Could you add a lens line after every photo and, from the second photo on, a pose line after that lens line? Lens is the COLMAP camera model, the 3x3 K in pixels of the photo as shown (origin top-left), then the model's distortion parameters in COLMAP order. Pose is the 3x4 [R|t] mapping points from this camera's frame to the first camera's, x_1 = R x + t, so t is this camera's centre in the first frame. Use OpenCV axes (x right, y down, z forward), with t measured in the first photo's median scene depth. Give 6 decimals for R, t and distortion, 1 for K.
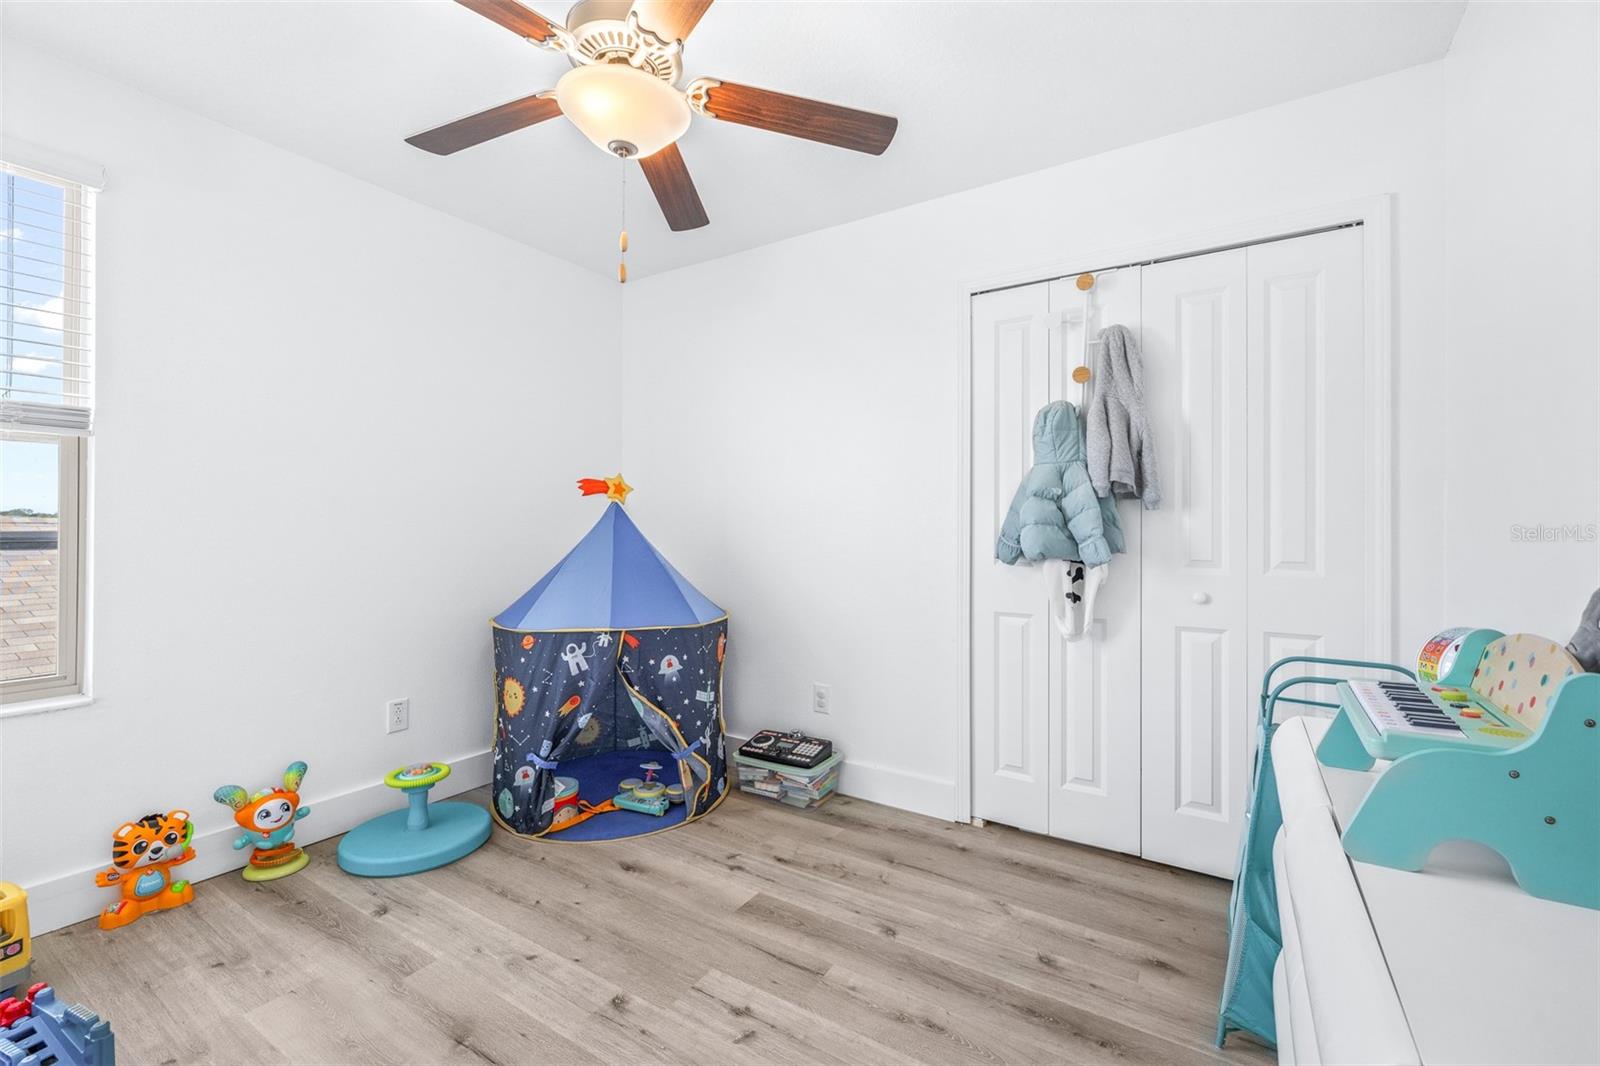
lens RADIAL K [[685.9, 0, 802.2], [0, 685.9, 525.3], [0, 0, 1]] dist [0.000408, -0.000156]
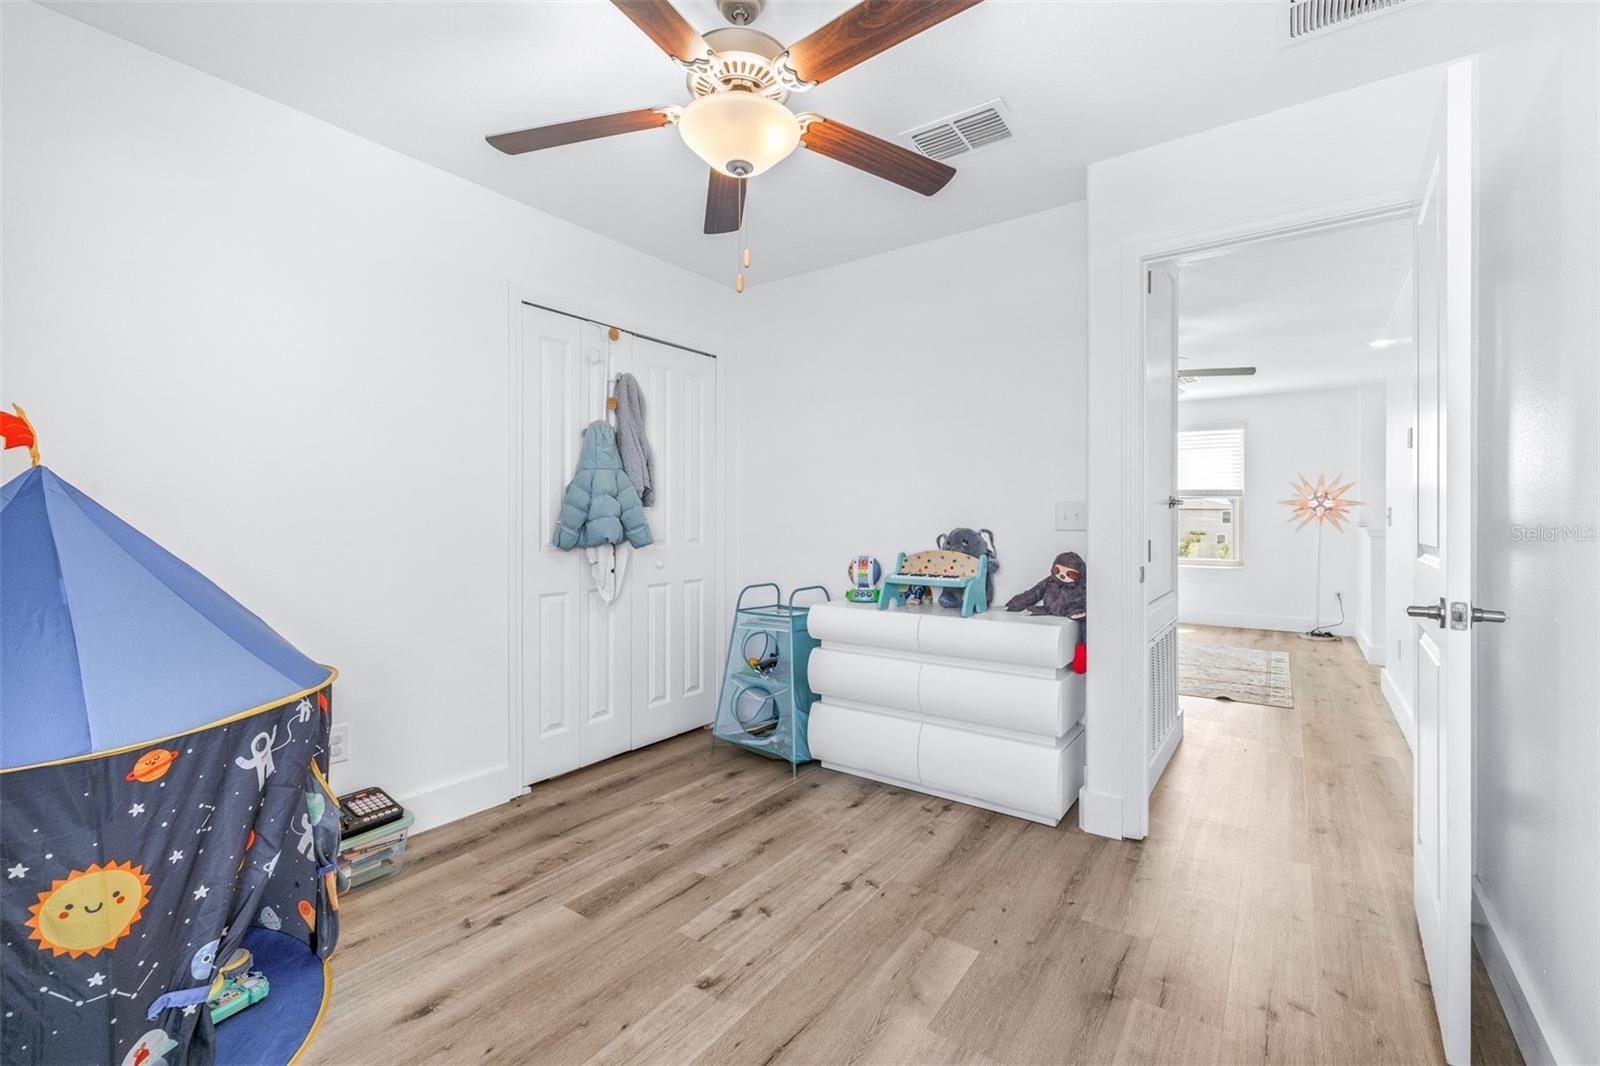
lens RADIAL K [[685.9, 0, 802.2], [0, 685.9, 525.3], [0, 0, 1]] dist [0.000408, -0.000156]
pose [[0.045489, -0.009587, 0.998919, -0.924450], [-0.003496, 0.999946, 0.009756, 0.000840], [-0.998959, -0.003936, 0.045453, 0.589283]]
